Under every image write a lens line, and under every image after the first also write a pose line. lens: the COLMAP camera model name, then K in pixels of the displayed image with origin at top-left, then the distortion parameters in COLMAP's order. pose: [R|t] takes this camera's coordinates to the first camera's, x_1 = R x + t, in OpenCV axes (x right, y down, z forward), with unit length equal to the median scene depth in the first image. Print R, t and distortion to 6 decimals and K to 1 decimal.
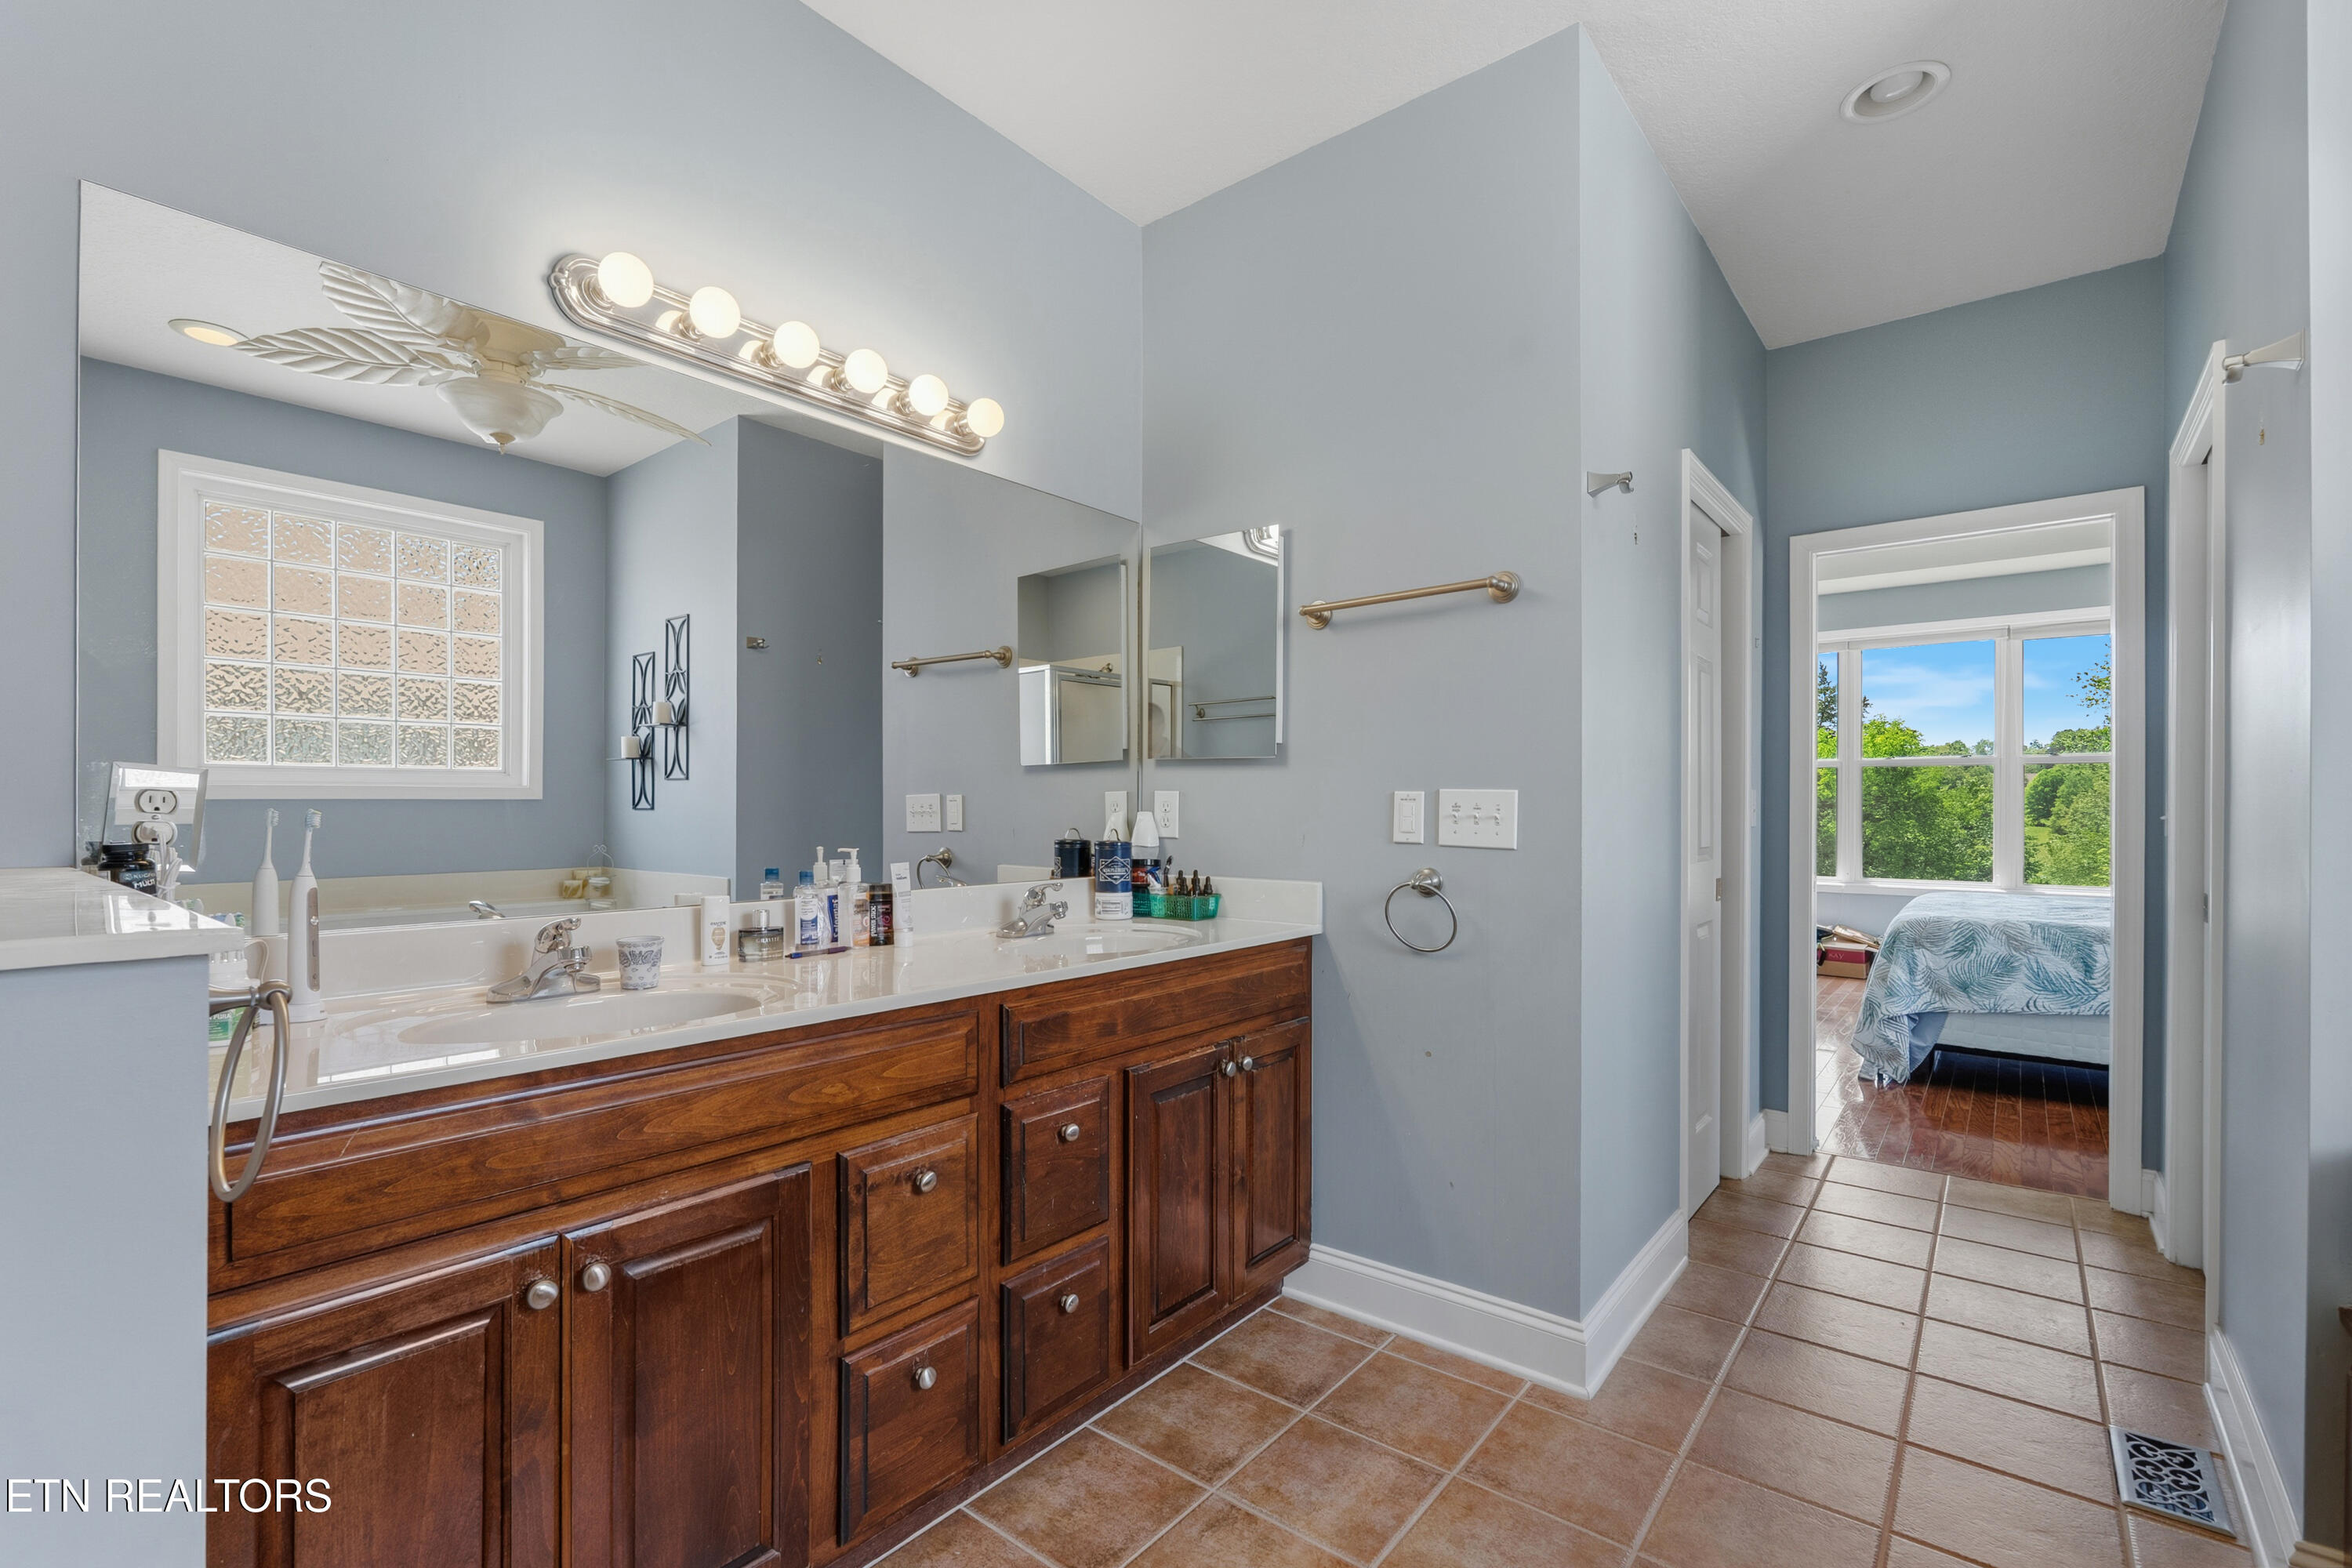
lens RADIAL K [[1040.2, 0, 1175.2], [0, 1040.2, 800.7], [0, 0, 1]] dist [-0.003286, 0.000086]
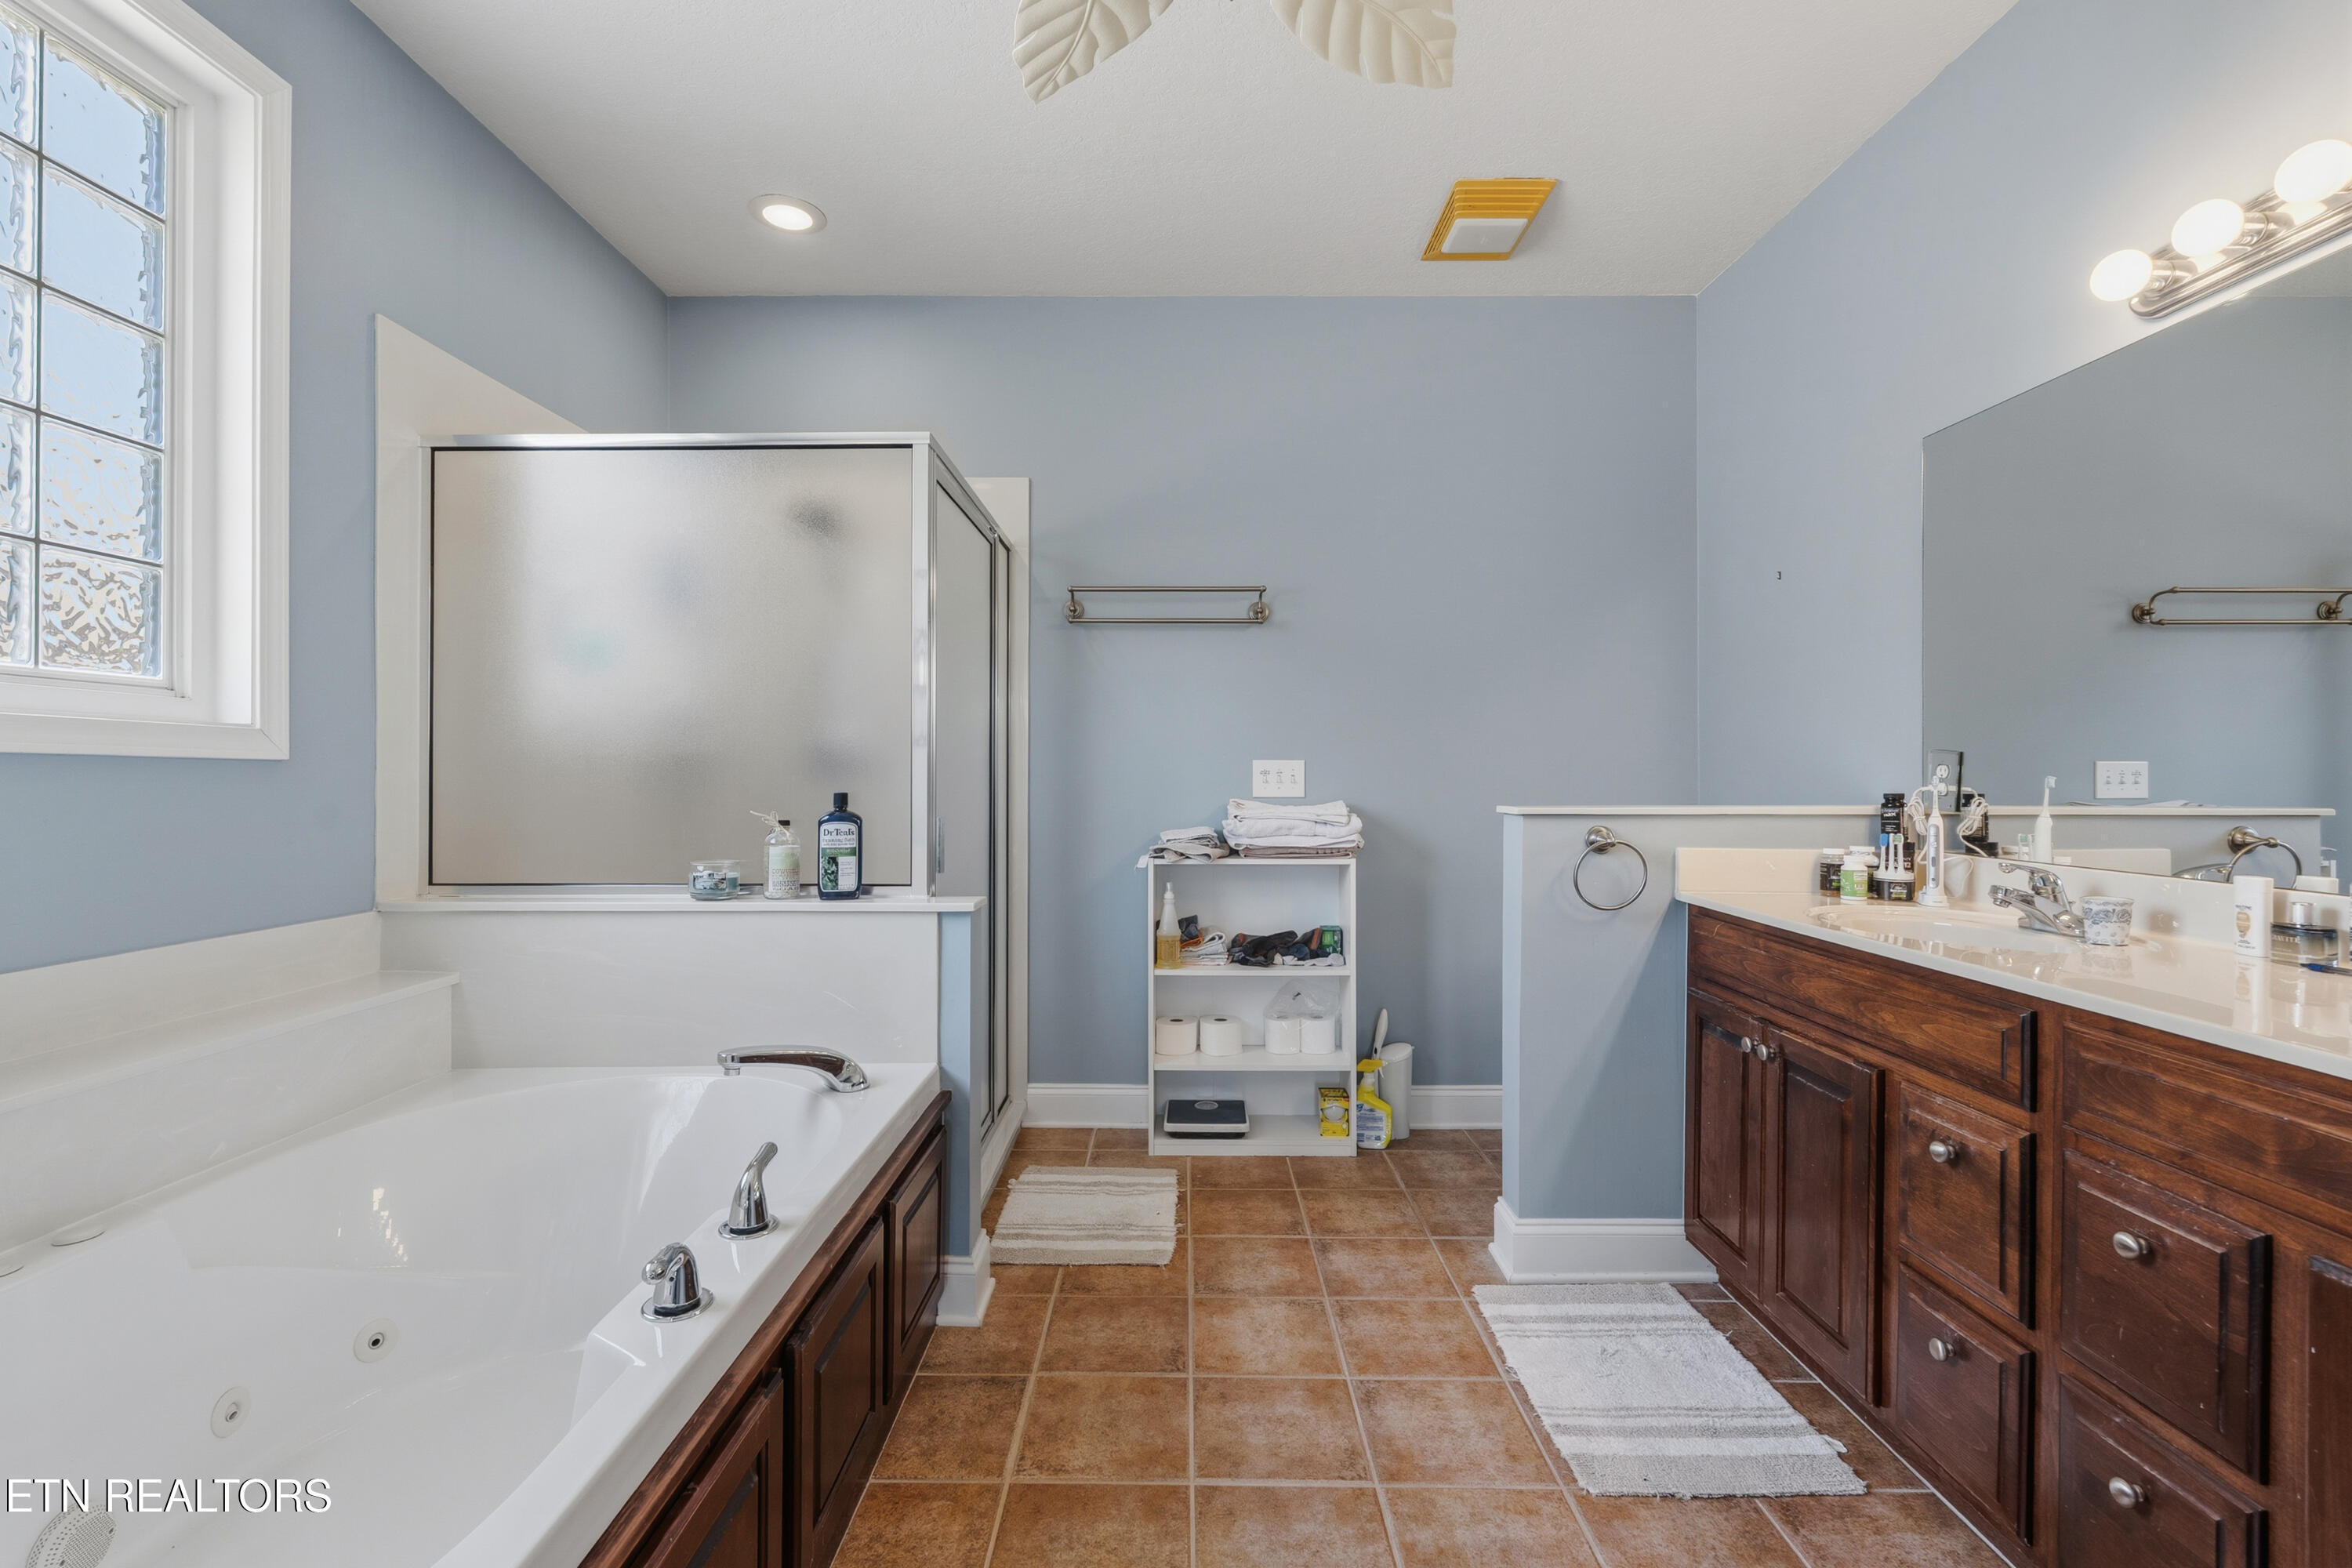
lens RADIAL K [[1040.2, 0, 1177.0], [0, 1040.2, 782.0], [0, 0, 1]] dist [-0.003286, 0.000086]
pose [[-0.782827, -0.001435, -0.622238, 0.915617], [-0.001764, 0.999998, -0.000087, 0.015625], [0.622237, 0.001029, -0.782828, 1.280557]]
